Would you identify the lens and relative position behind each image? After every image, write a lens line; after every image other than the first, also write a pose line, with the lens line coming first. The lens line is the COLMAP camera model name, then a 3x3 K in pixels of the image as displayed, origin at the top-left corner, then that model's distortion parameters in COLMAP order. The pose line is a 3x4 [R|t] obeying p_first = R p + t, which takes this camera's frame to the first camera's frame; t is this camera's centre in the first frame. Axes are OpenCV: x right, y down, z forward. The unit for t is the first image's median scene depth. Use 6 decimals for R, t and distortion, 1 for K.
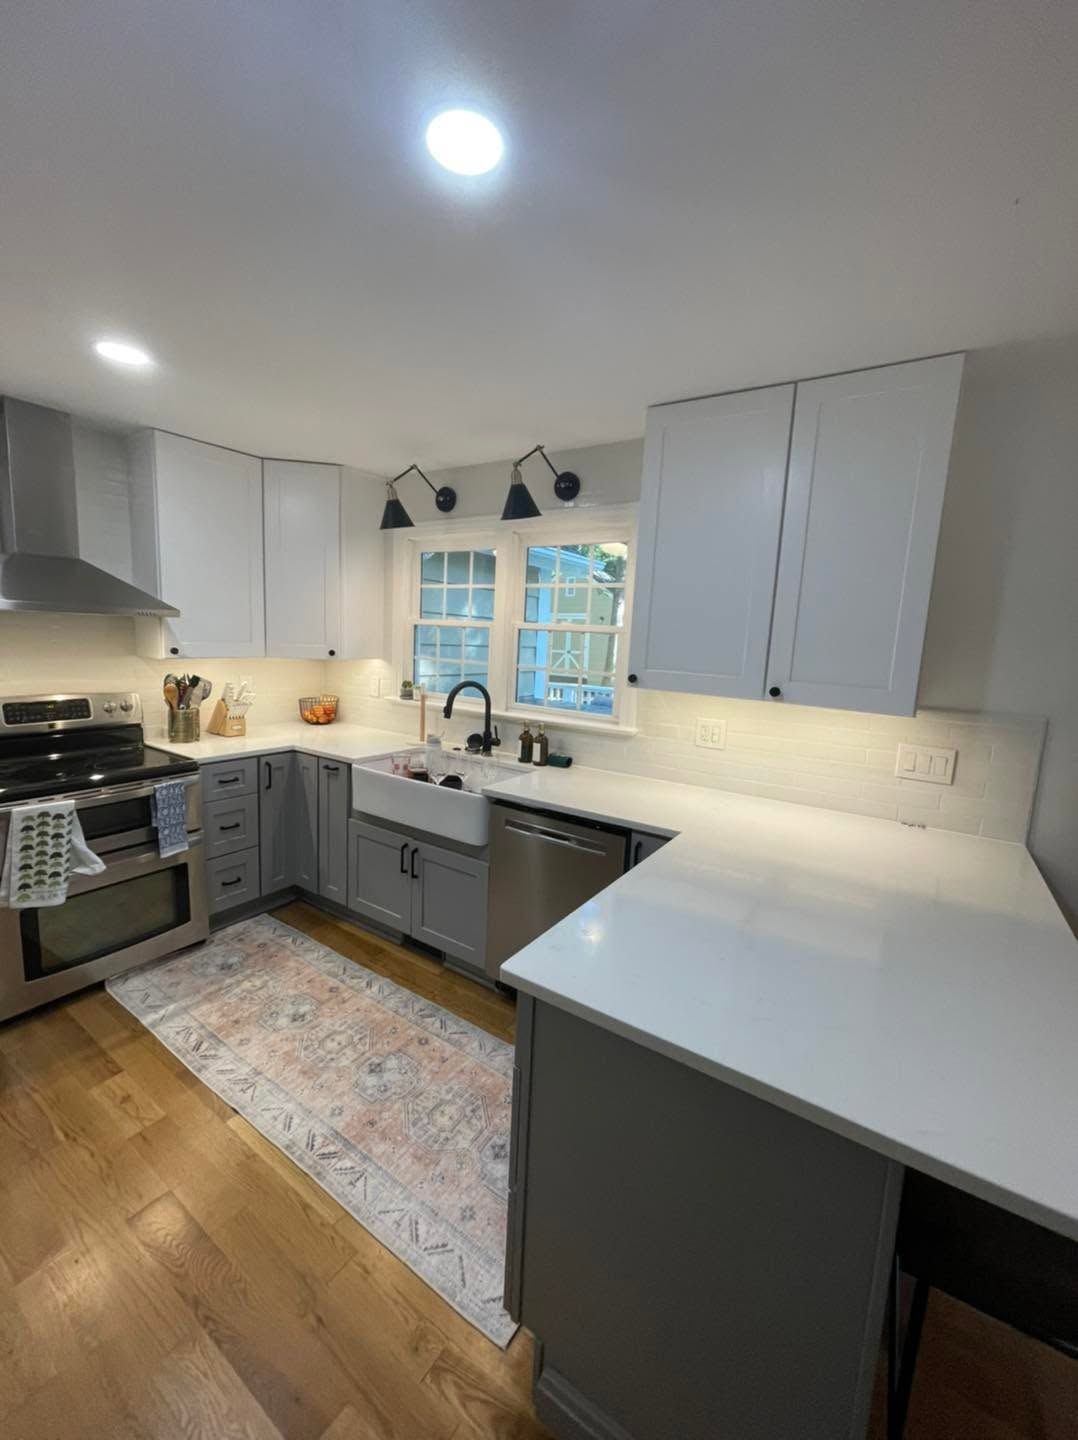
lens RADIAL K [[571.8, 0, 534.4], [0, 571.8, 713.1], [0, 0, 1]] dist [-0.011168, 0.000776]
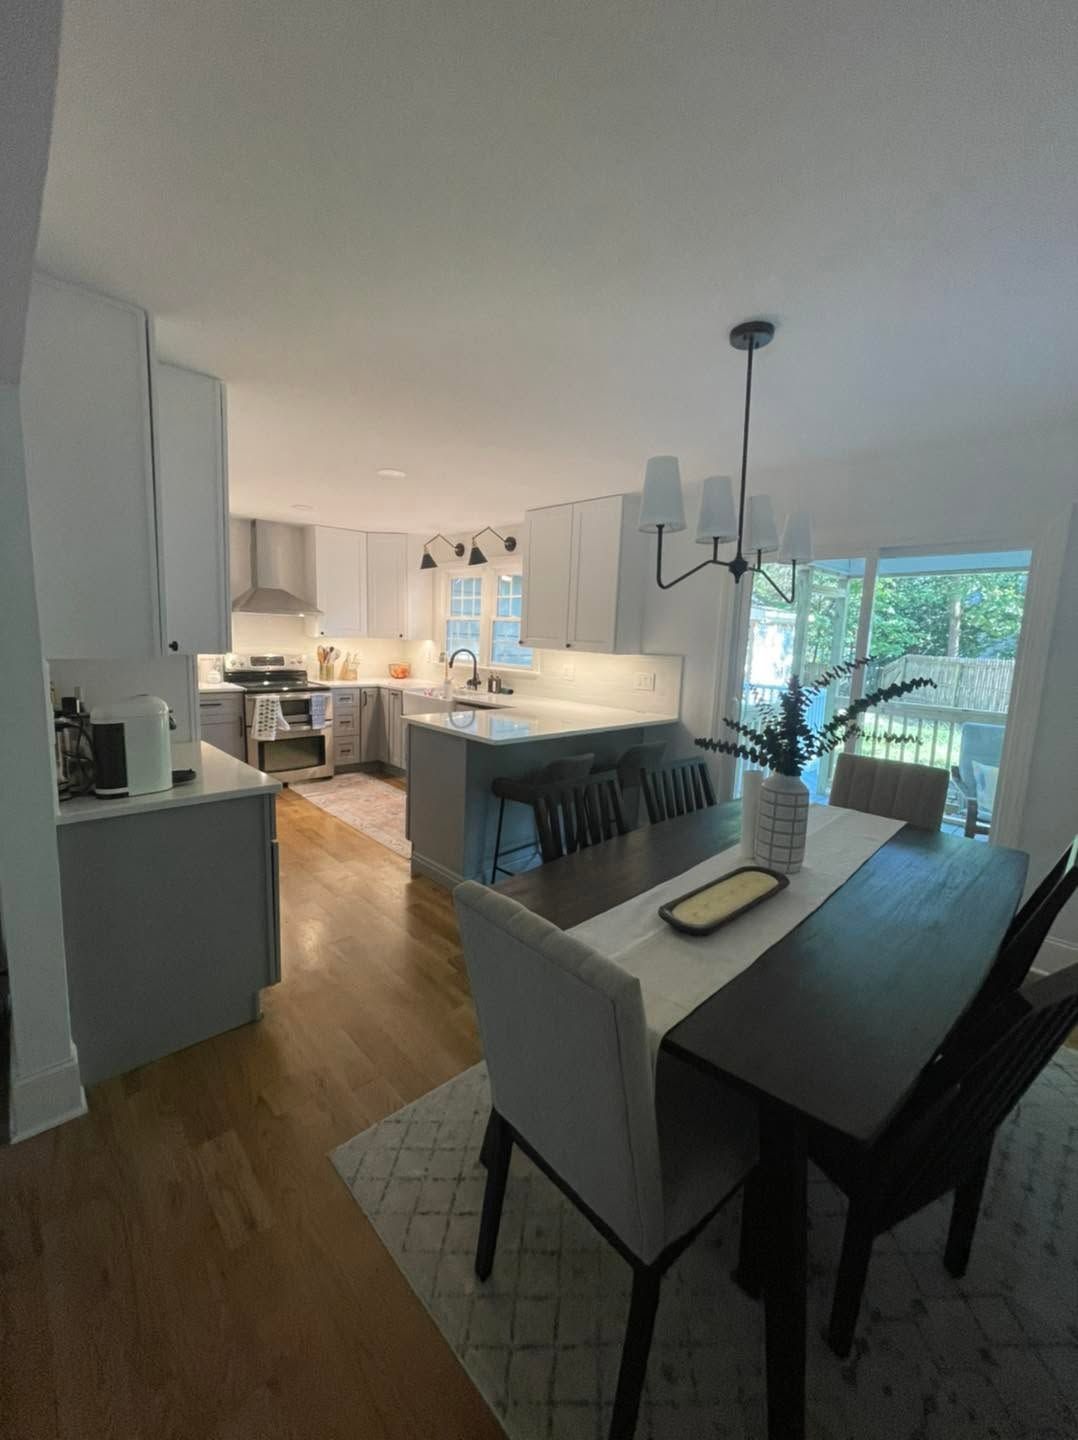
lens RADIAL K [[571.8, 0, 542.7], [0, 571.8, 719.9], [0, 0, 1]] dist [-0.011168, 0.000776]
pose [[0.976102, 0.027725, -0.215536, 0.552869], [-0.027332, 0.999615, 0.004802, 0.161886], [0.215586, 0.001204, 0.976484, -0.775148]]
